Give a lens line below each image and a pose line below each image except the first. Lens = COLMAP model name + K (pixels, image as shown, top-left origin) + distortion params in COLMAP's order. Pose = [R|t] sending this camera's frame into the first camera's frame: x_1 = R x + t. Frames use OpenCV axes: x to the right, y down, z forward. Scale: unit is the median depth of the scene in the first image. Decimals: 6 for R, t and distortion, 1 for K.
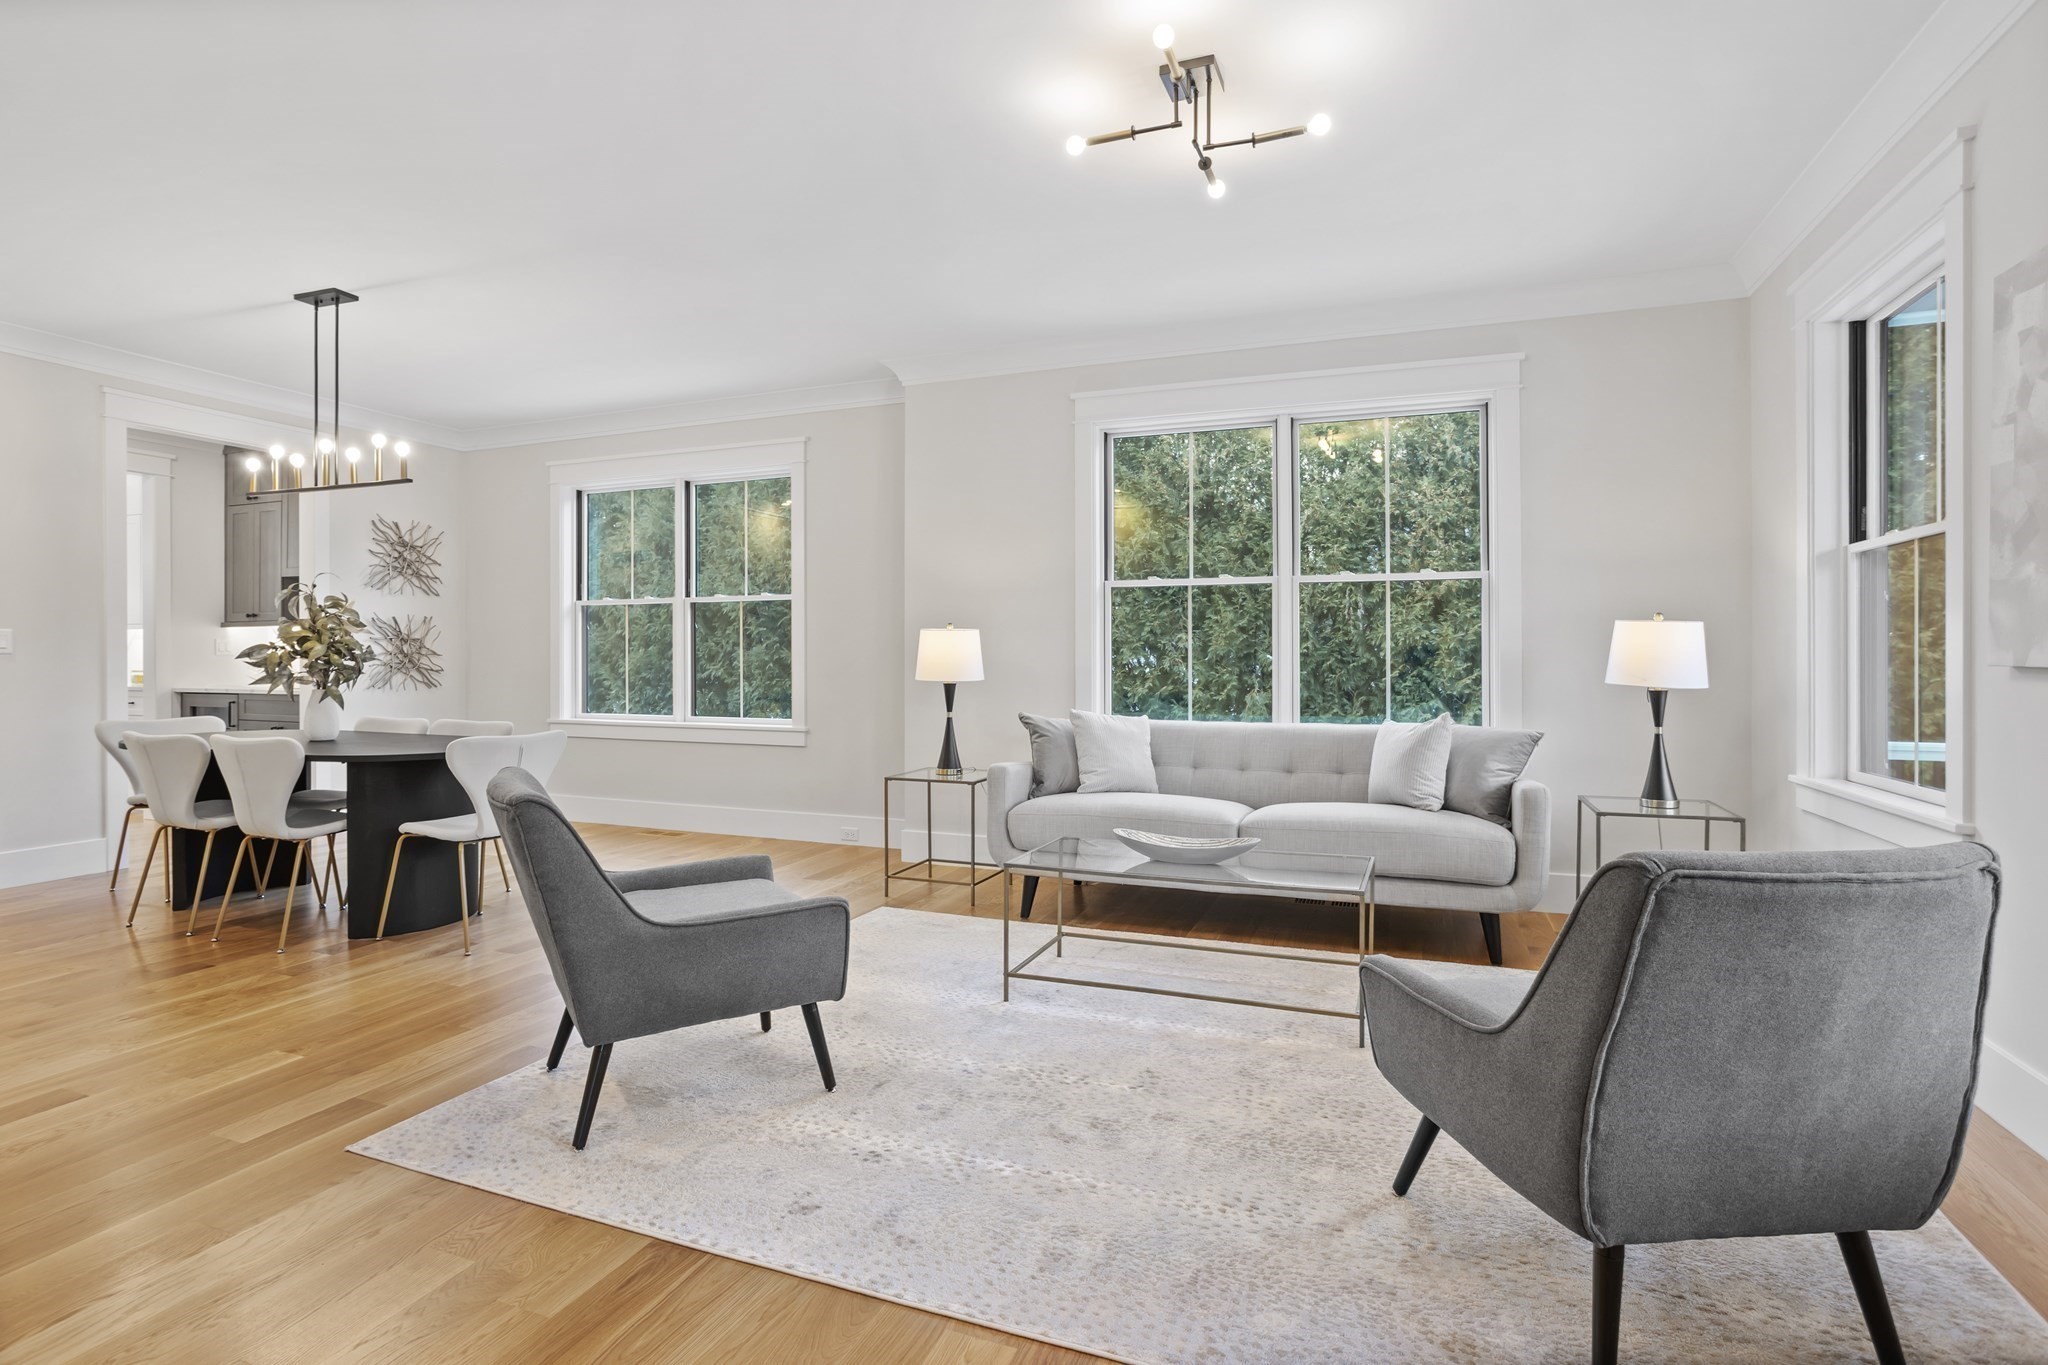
lens RADIAL K [[1059.1, 0, 1023.6], [0, 1059.1, 656.3], [0, 0, 1]] dist [0.012486, 0.000663]
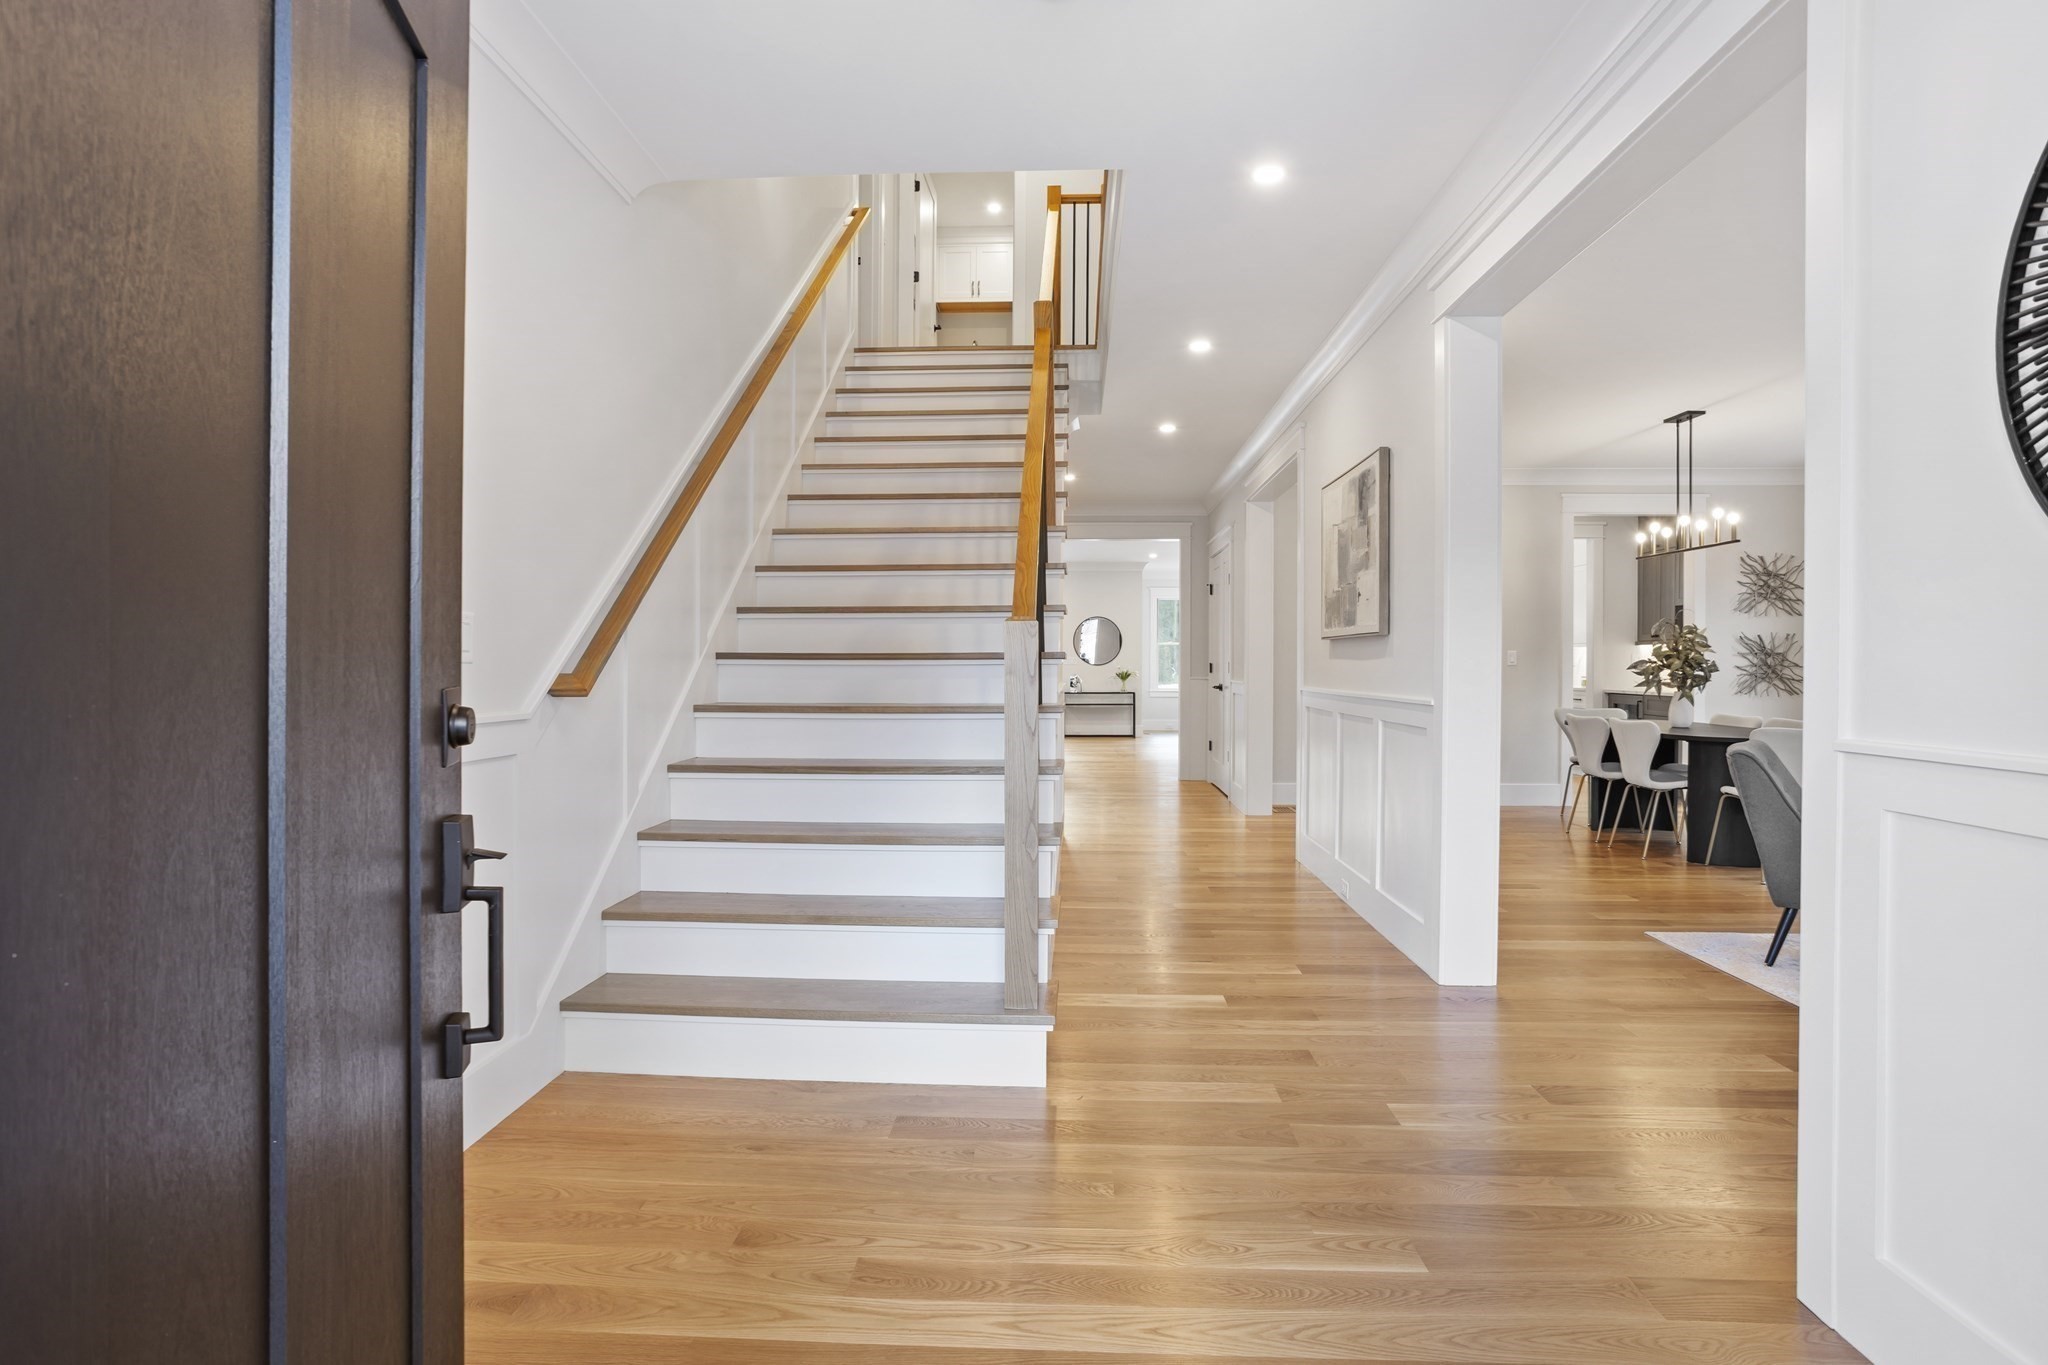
lens RADIAL K [[1066.3, 0, 1023.3], [0, 1066.3, 648.2], [0, 0, 1]] dist [-0.030526, 0.000375]
pose [[0.367581, -0.006513, -0.929969, 0.324478], [-0.007062, 0.999927, -0.009794, -0.006963], [0.929965, 0.010168, 0.367509, -0.332584]]
